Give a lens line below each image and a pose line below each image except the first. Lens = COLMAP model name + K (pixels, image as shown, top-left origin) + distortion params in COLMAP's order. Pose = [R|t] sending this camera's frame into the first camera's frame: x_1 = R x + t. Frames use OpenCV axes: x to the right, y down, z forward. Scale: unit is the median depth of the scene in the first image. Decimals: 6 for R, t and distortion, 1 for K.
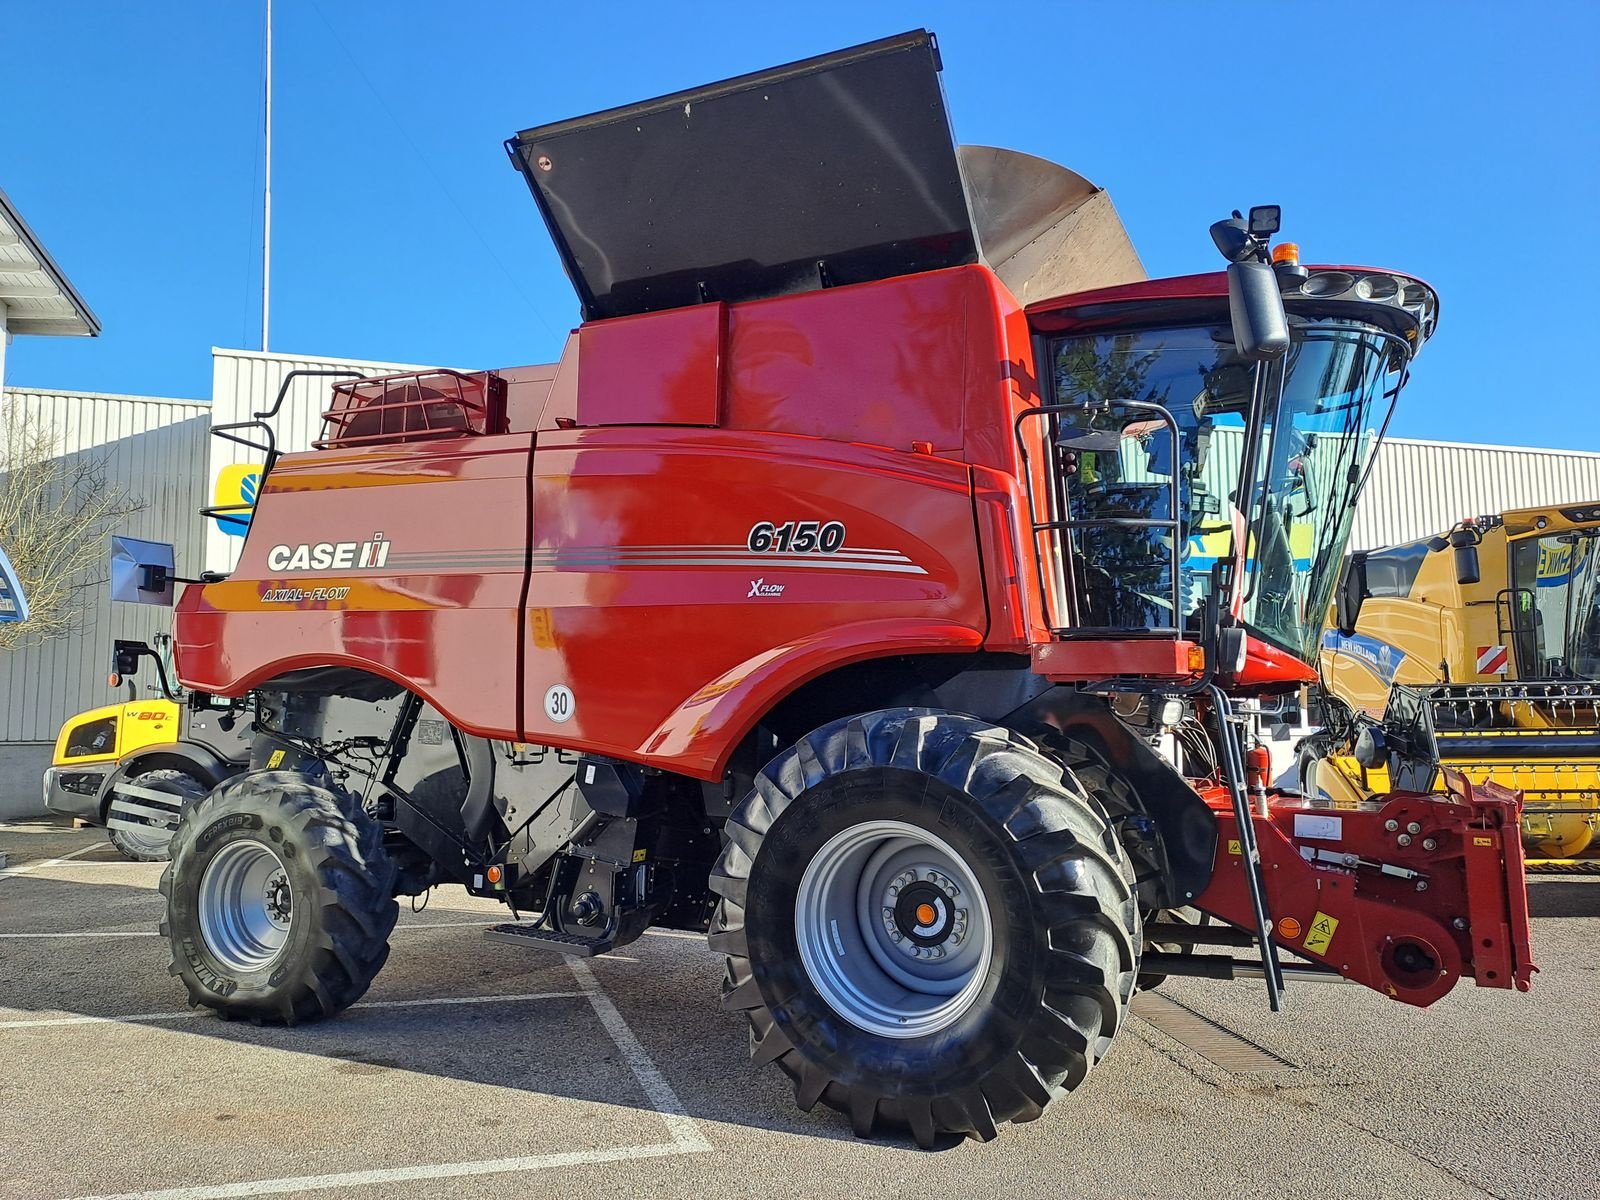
lens RADIAL K [[1164.3, 0, 771.1], [0, 1164.3, 624.5], [0, 0, 1]] dist [0.139542, -0.168947]
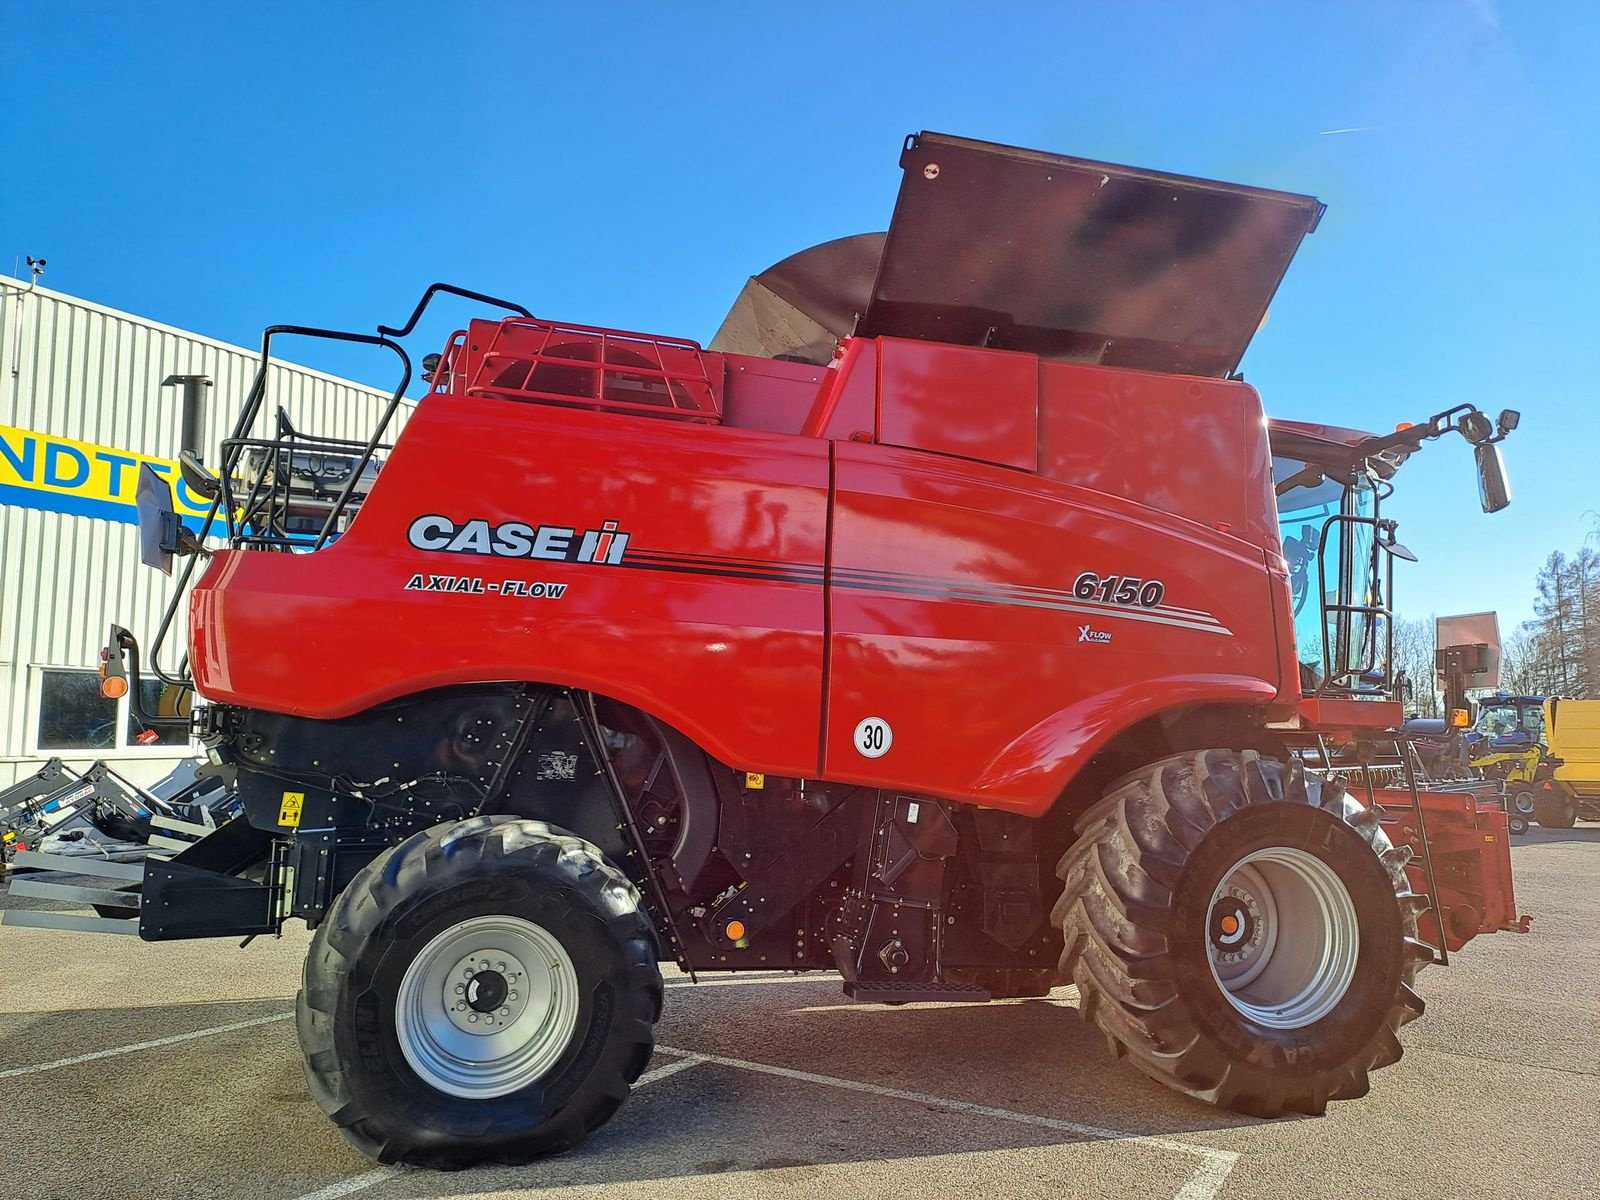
lens RADIAL K [[1164.3, 0, 771.1], [0, 1164.3, 624.5], [0, 0, 1]] dist [0.139542, -0.168947]
pose [[0.740316, 0.070772, 0.668524, -0.888757], [-0.065795, 0.997297, -0.032717, 0.013619], [-0.669032, -0.019765, 0.742971, 0.370381]]
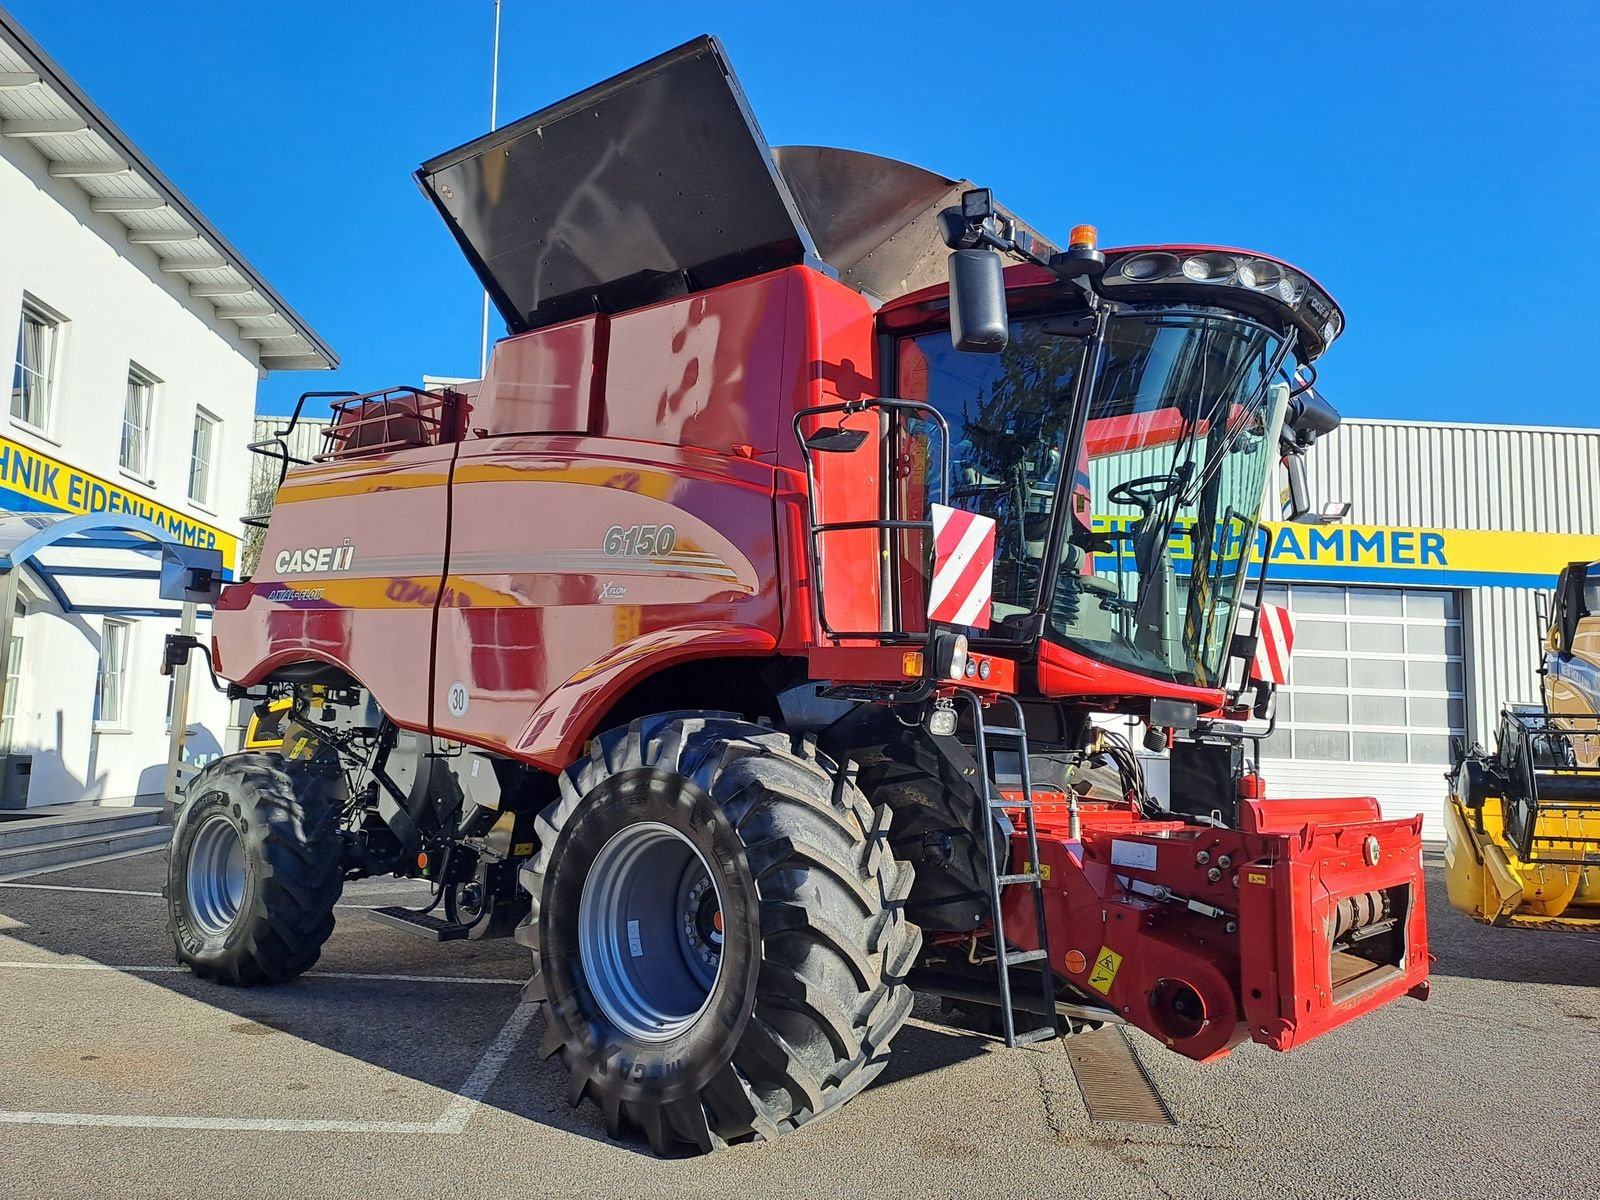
lens RADIAL K [[1166.9, 0, 779.2], [0, 1166.9, 611.7], [0, 0, 1]] dist [0.154233, -0.181606]
pose [[0.971909, 0.012822, -0.235009, 0.353706], [-0.017991, 0.999641, -0.019863, 0.004854], [0.234670, 0.023533, 0.971790, 0.036731]]
